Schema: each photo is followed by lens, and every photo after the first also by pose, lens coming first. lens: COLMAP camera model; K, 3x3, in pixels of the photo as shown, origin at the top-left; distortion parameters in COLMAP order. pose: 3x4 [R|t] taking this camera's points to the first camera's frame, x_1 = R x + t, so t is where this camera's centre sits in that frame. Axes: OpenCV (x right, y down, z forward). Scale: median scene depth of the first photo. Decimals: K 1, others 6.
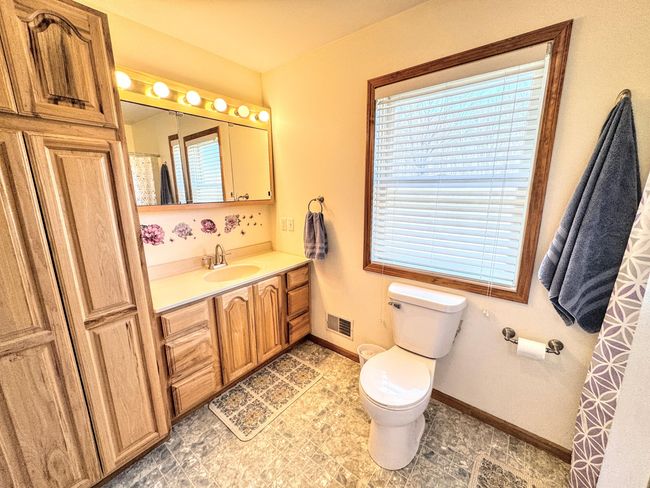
lens RADIAL K [[258.8, 0, 325.6], [0, 258.8, 243.7], [0, 0, 1]] dist [-0.001663, 0.000029]
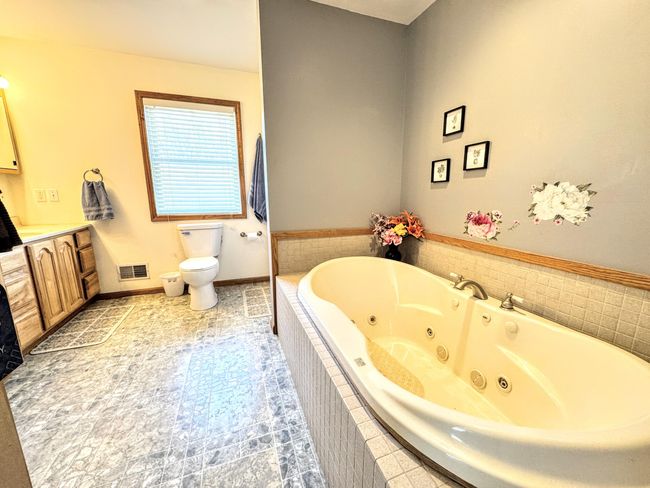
lens RADIAL K [[258.8, 0, 325.6], [0, 258.8, 243.7], [0, 0, 1]] dist [-0.001663, 0.000029]
pose [[0.519563, -0.157962, 0.839704, -0.605807], [0.171479, 0.982044, 0.078637, 0.289304], [-0.837048, 0.103135, 0.537321, -0.586733]]
